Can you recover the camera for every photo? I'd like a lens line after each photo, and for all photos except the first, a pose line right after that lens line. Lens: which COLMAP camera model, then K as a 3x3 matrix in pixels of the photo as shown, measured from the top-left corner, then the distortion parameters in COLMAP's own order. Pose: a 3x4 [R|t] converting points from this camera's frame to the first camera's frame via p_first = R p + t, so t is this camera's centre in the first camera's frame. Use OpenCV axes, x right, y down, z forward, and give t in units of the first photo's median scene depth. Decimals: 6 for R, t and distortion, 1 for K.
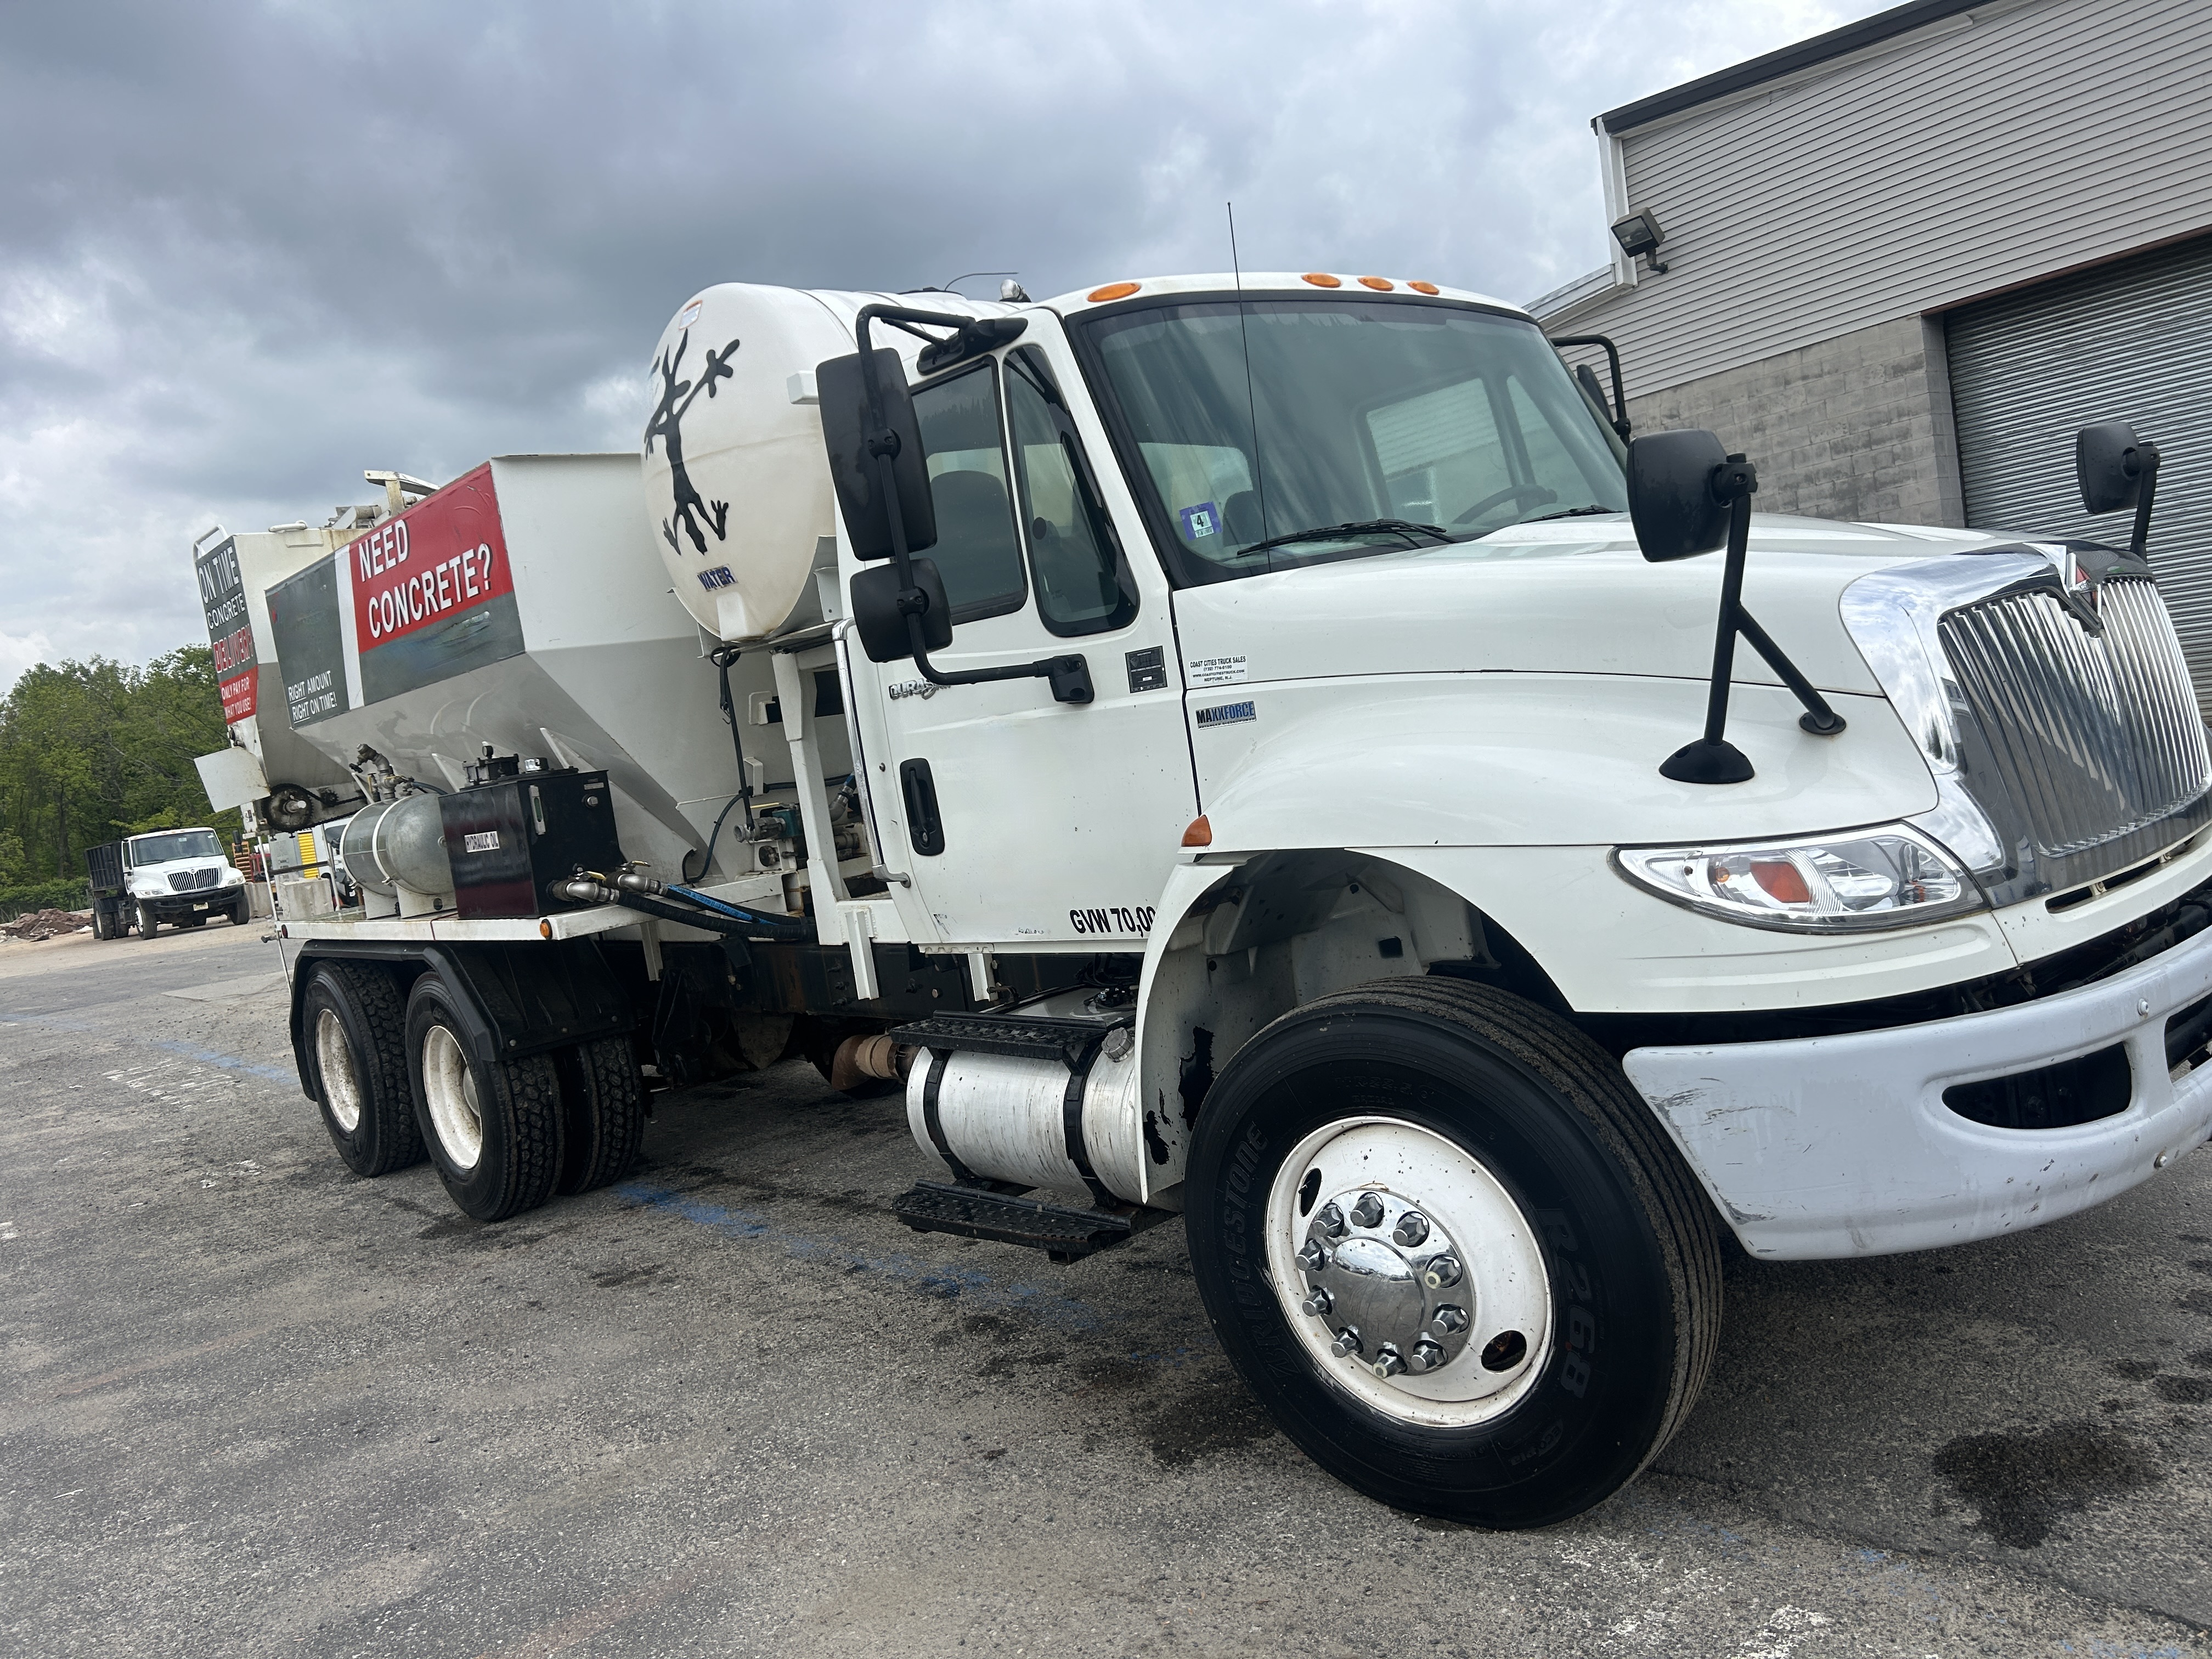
lens RADIAL K [[1727.2, 0, 1093.8], [0, 1727.2, 870.8], [0, 0, 1]] dist [0.026889, -0.035799]
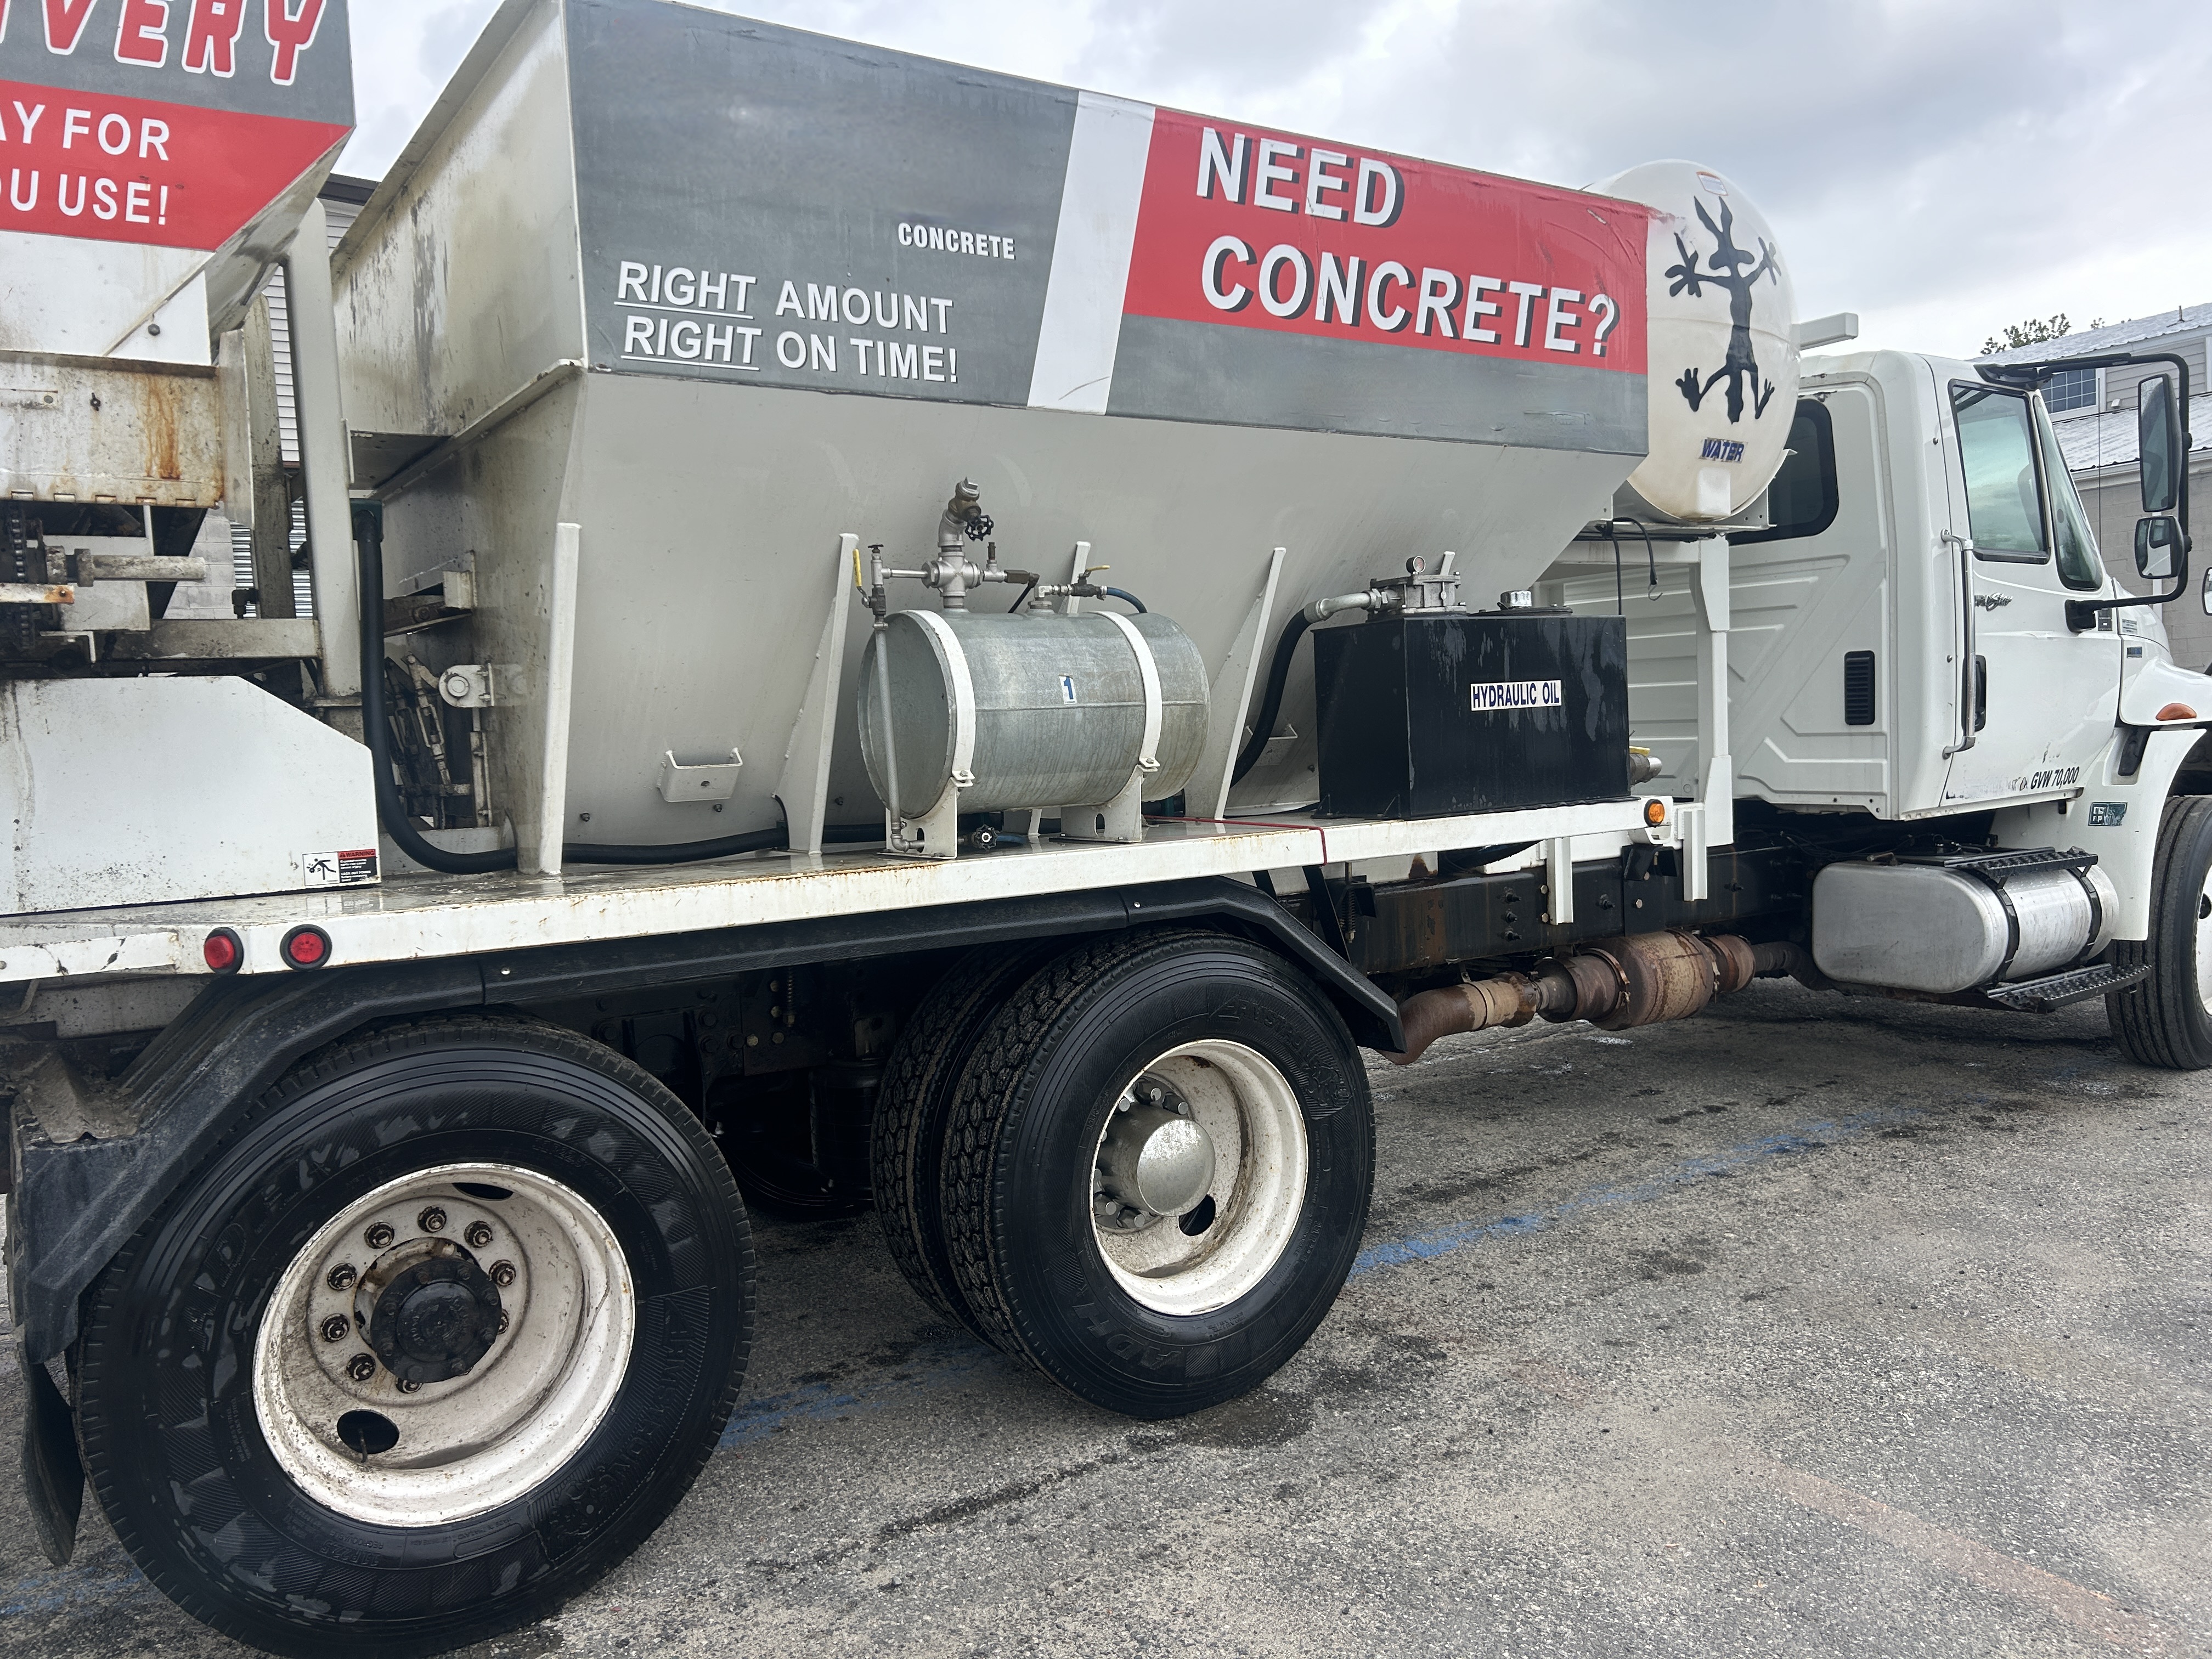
lens RADIAL K [[1727.2, 0, 1093.8], [0, 1727.2, 870.8], [0, 0, 1]] dist [0.026889, -0.035799]
pose [[0.097704, 0.061368, 0.993322, -1.097151], [0.113133, 0.990942, -0.072349, 0.086154], [-0.988764, 0.119447, 0.089876, 1.176064]]
